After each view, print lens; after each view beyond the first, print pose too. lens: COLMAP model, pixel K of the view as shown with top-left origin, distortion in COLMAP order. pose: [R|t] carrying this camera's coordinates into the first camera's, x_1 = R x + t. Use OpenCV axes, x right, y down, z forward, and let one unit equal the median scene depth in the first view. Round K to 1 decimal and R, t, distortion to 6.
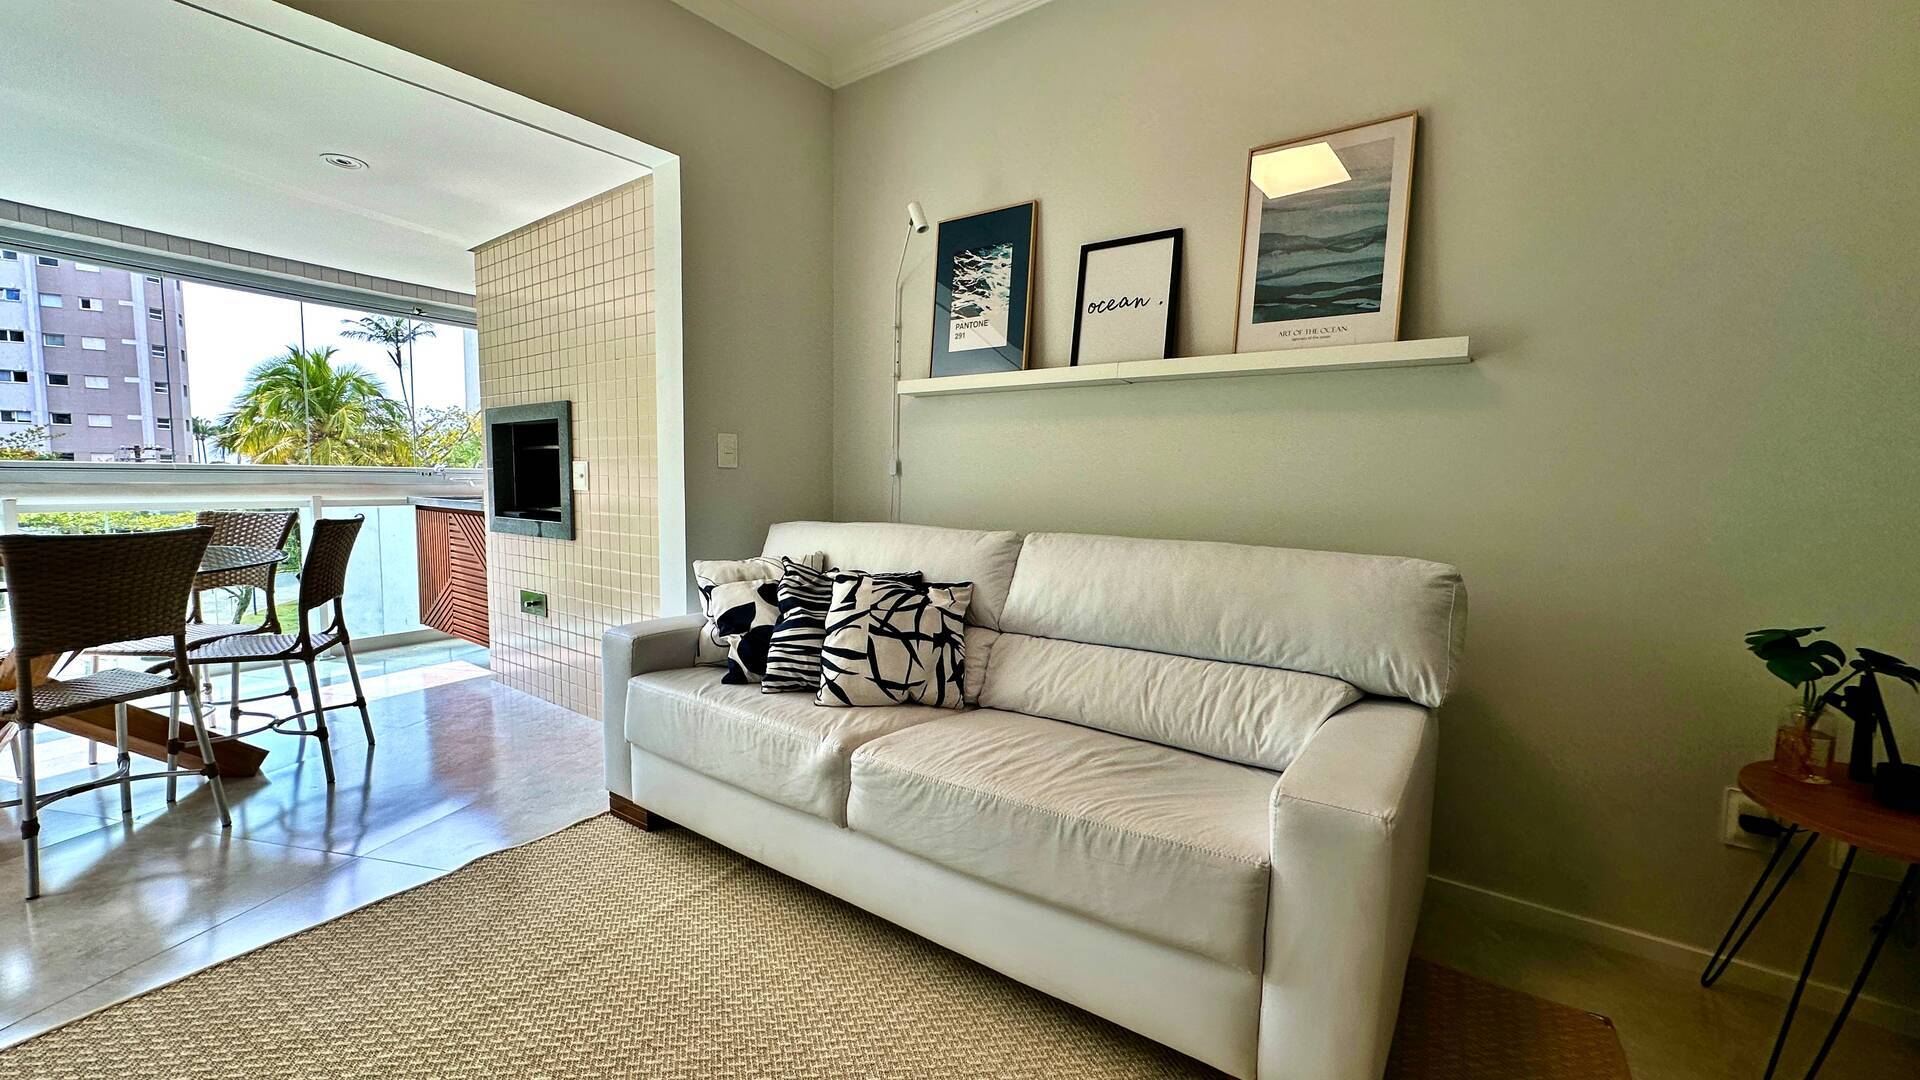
lens RADIAL K [[766.7, 0, 956.8], [0, 766.7, 541.8], [0, 0, 1]] dist [-0.003715, 0.001026]
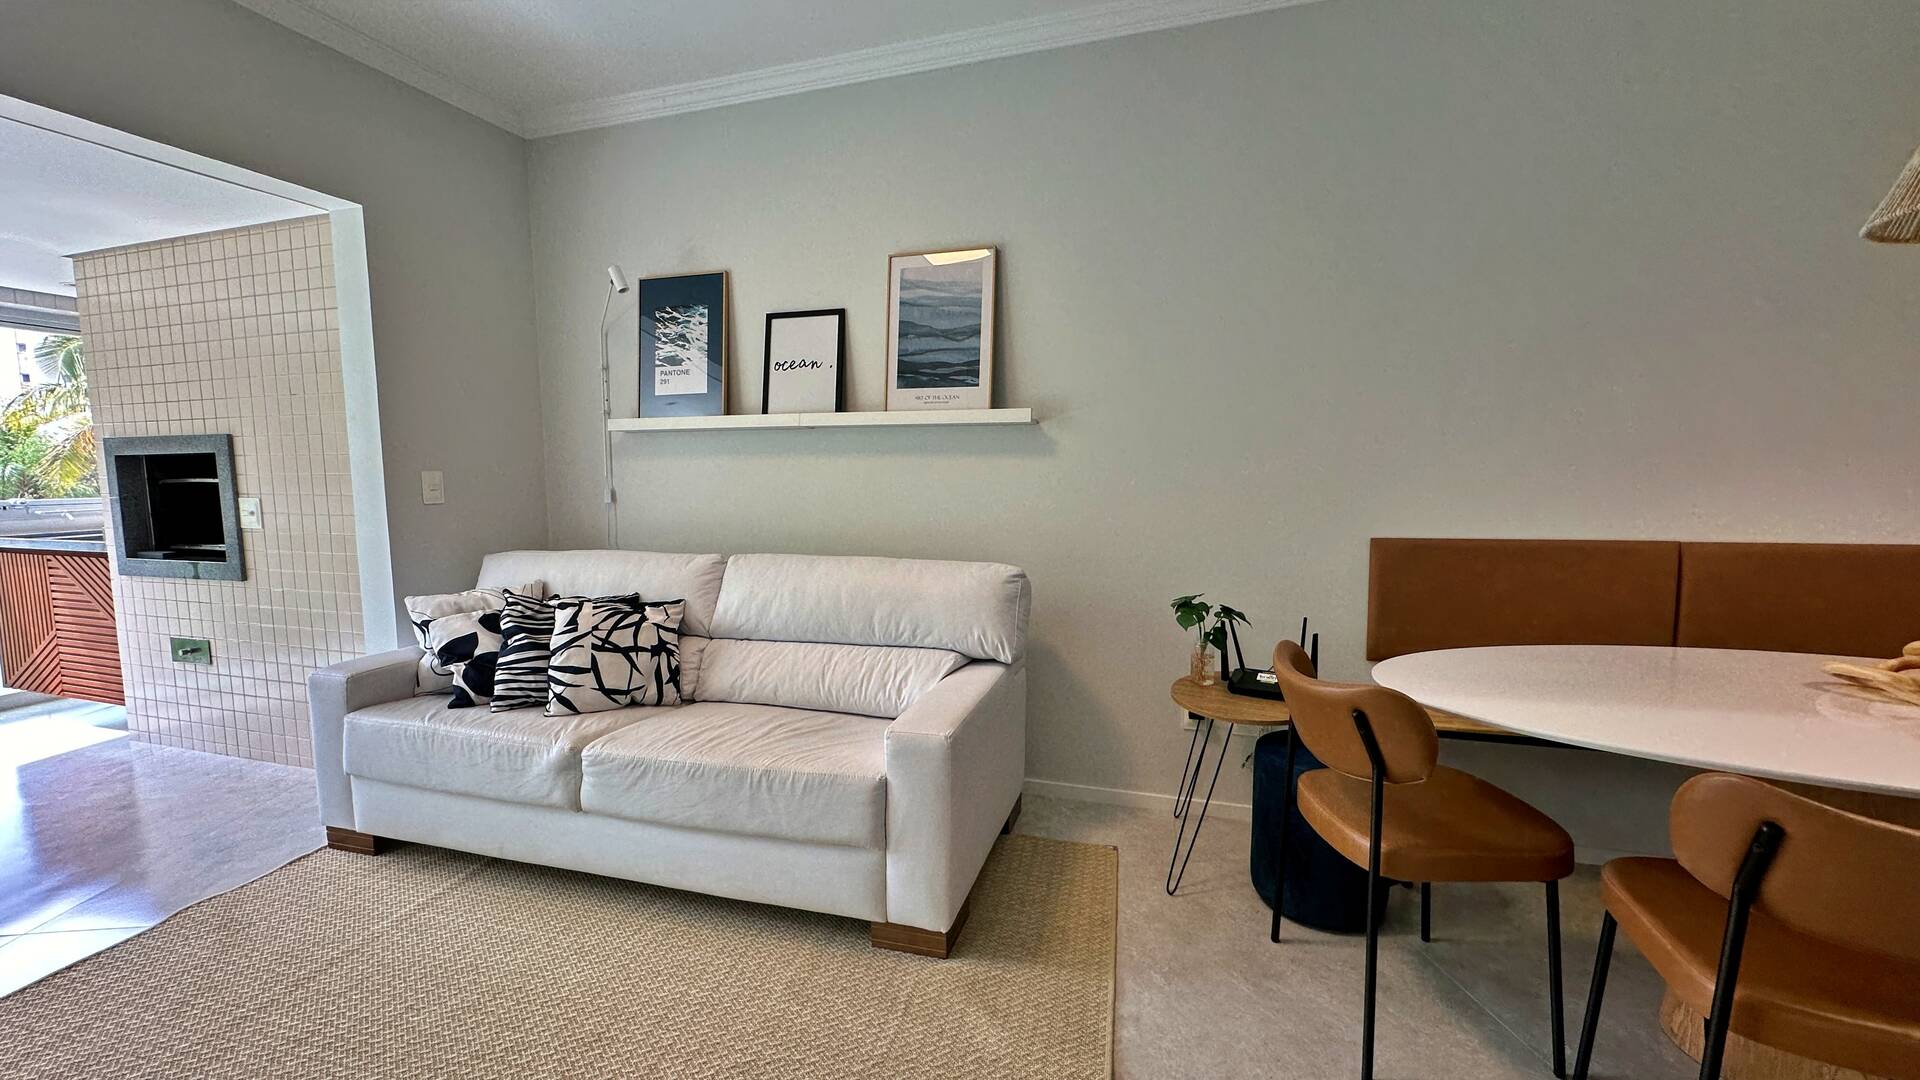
lens RADIAL K [[766.7, 0, 958.8], [0, 766.7, 543.3], [0, 0, 1]] dist [-0.003715, 0.001026]
pose [[0.942988, -0.053324, 0.328527, 0.038113], [0.047916, 0.998550, 0.024540, -0.045914], [-0.329359, -0.007400, 0.944176, -0.289061]]
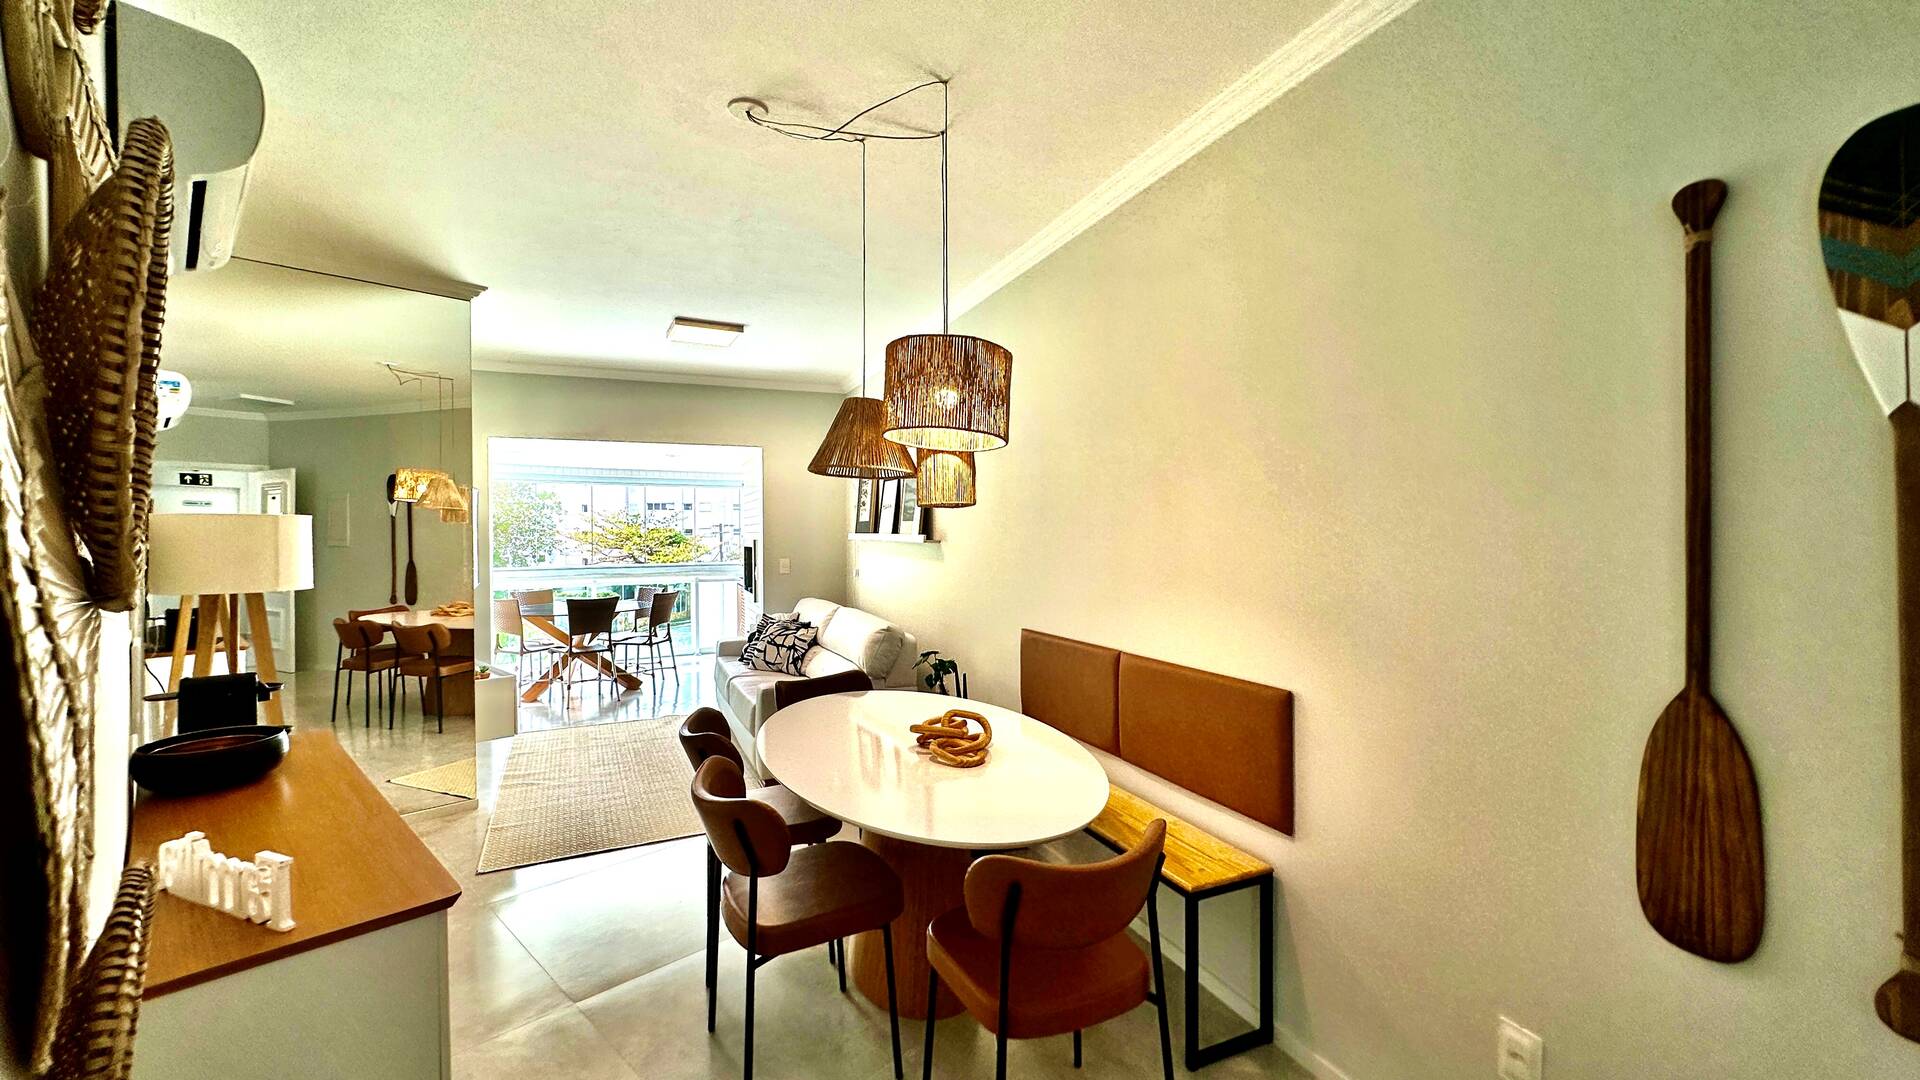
lens RADIAL K [[766.7, 0, 951.6], [0, 766.7, 540.3], [0, 0, 1]] dist [-0.003715, 0.001026]
pose [[0.857118, -0.014495, -0.514916, 1.746295], [-0.022891, 0.997545, -0.066185, -0.074945], [0.514611, 0.068516, 0.854682, -0.941364]]
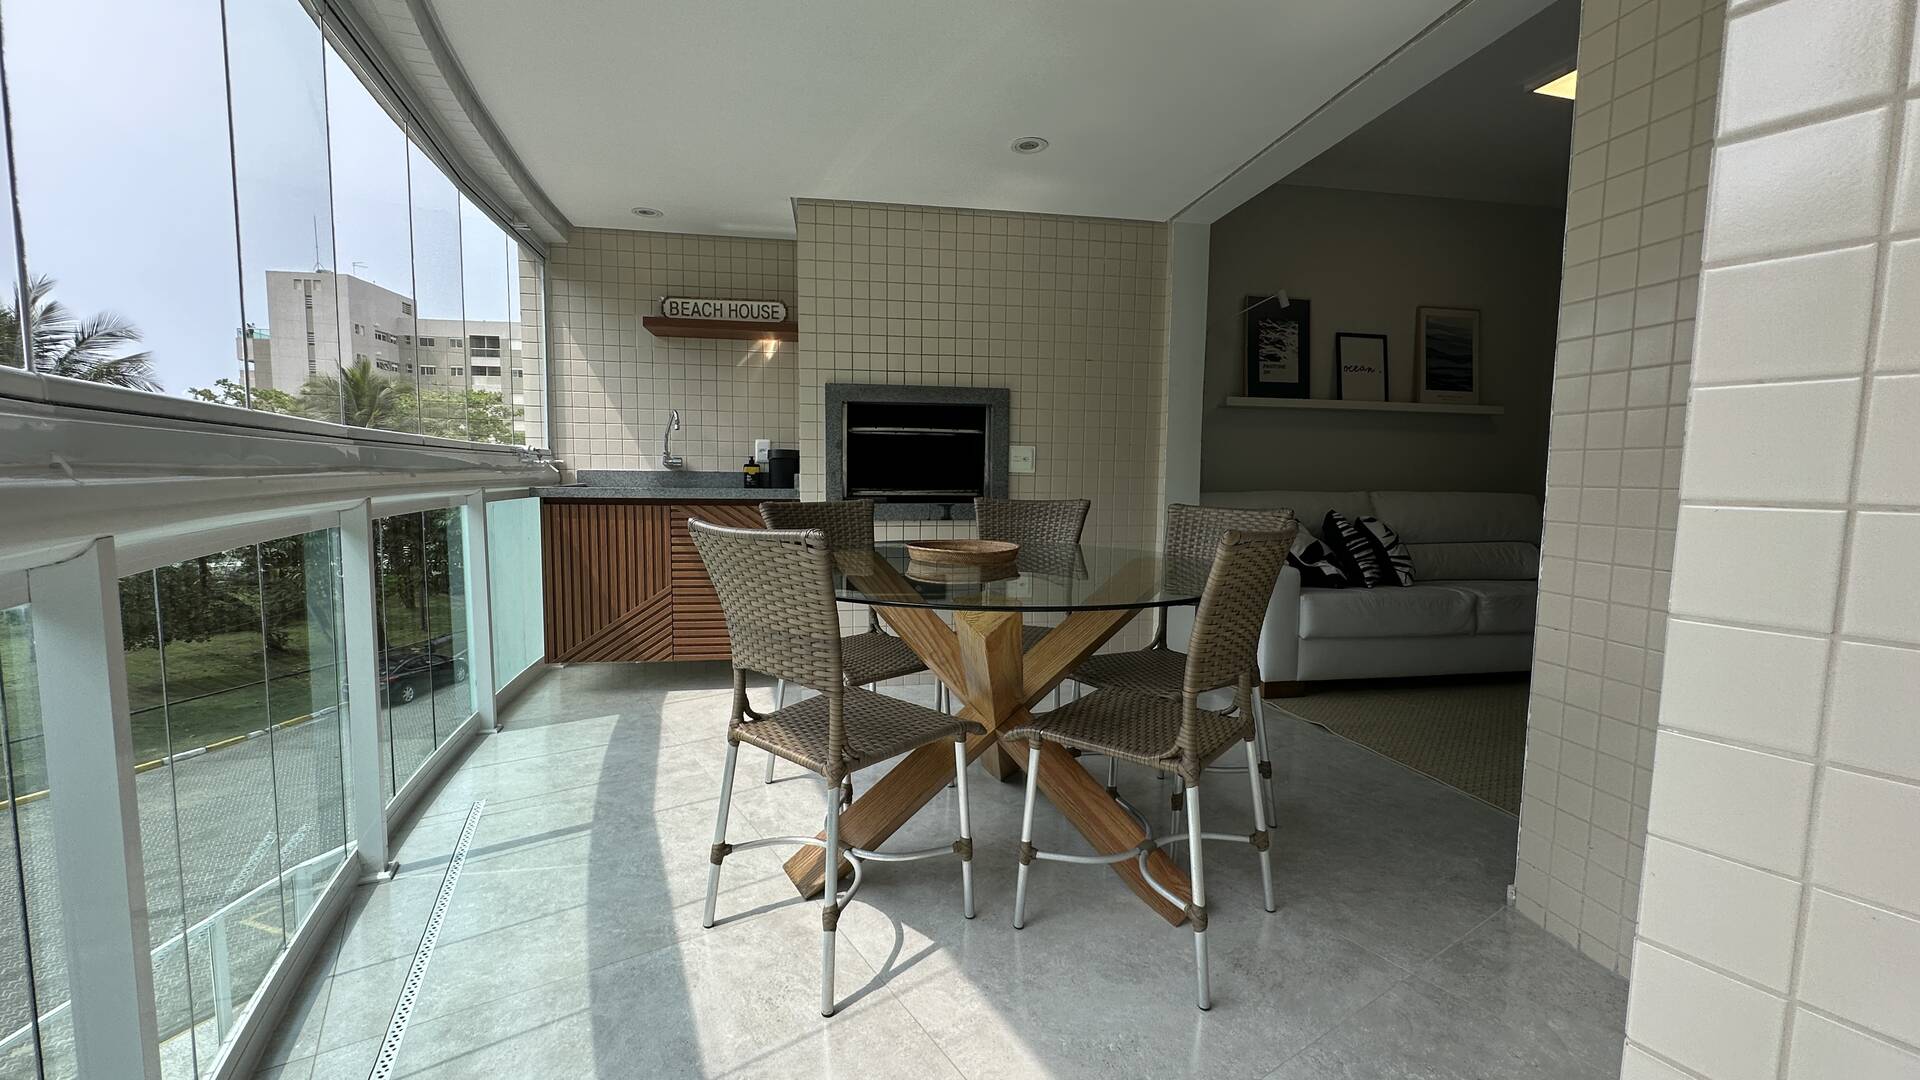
lens RADIAL K [[766.7, 0, 959.3], [0, 766.7, 538.2], [0, 0, 1]] dist [-0.003715, 0.001026]
pose [[0.683428, -0.069376, 0.726714, -2.081580], [0.058409, 0.997479, 0.040294, -0.035431], [-0.727678, 0.014908, 0.685757, 0.495128]]
